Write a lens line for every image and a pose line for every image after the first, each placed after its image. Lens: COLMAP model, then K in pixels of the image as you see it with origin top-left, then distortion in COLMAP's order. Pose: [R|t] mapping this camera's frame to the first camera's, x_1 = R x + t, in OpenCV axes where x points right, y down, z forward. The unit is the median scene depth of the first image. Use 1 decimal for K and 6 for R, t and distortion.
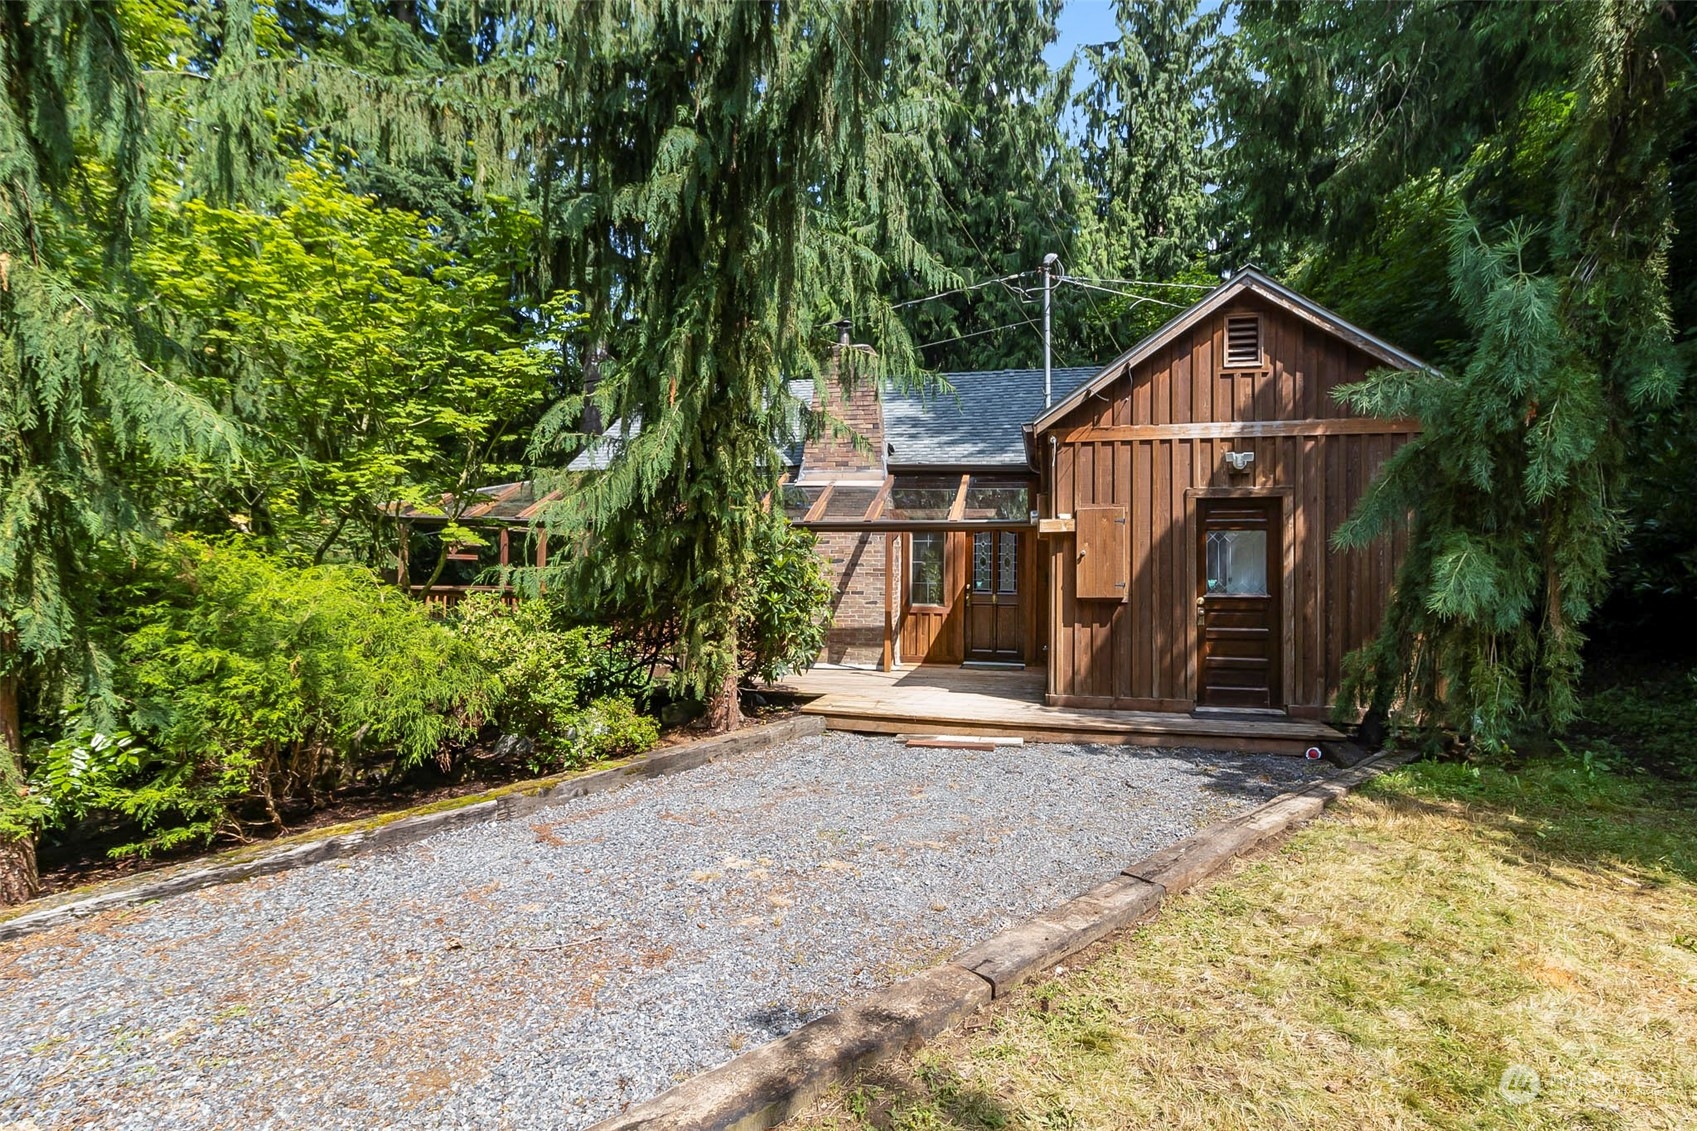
lens RADIAL K [[809.0, 0, 846.5], [0, 809.0, 551.2], [0, 0, 1]] dist [0.002395, 0.000510]
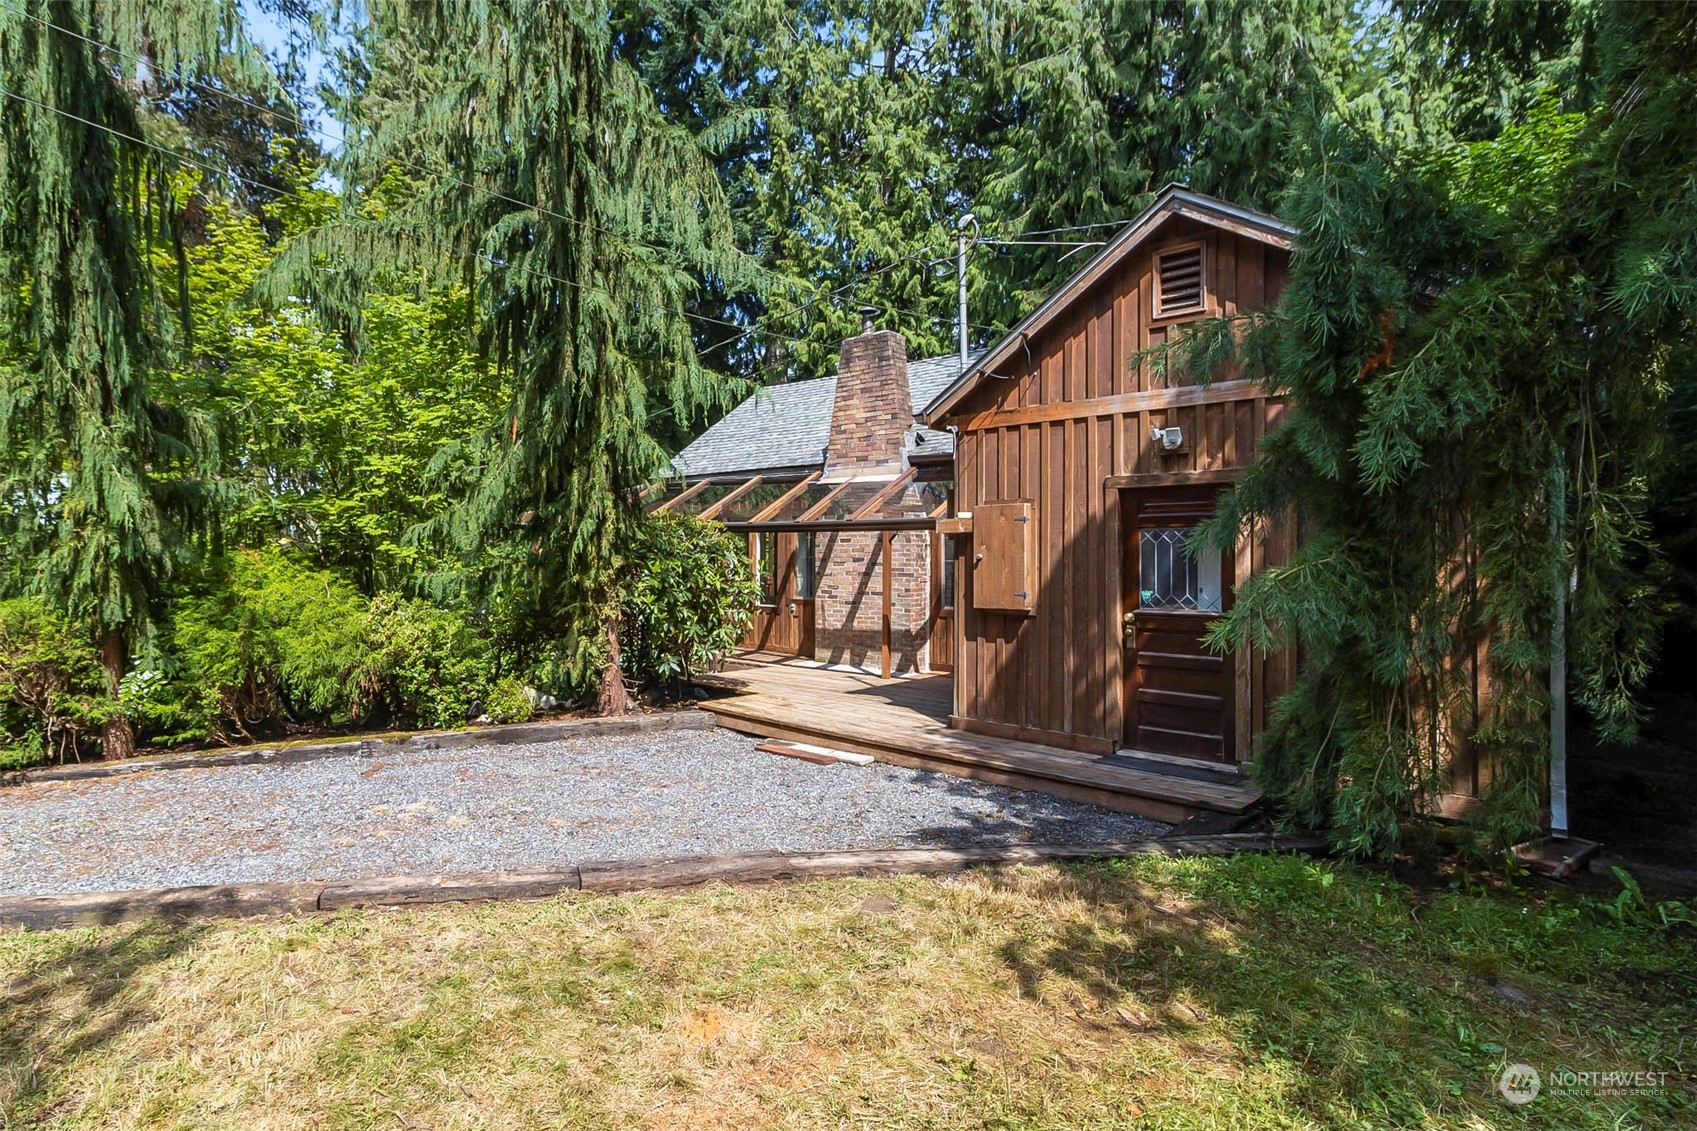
lens RADIAL K [[834.0, 0, 646.5], [0, 834.0, 543.6], [0, 0, 1]] dist [0.001258, 0.000381]
pose [[0.827967, -0.011444, -0.560661, 0.514150], [0.014964, 0.999887, 0.001689, -0.019418], [0.560578, -0.009788, 0.828044, 0.056018]]
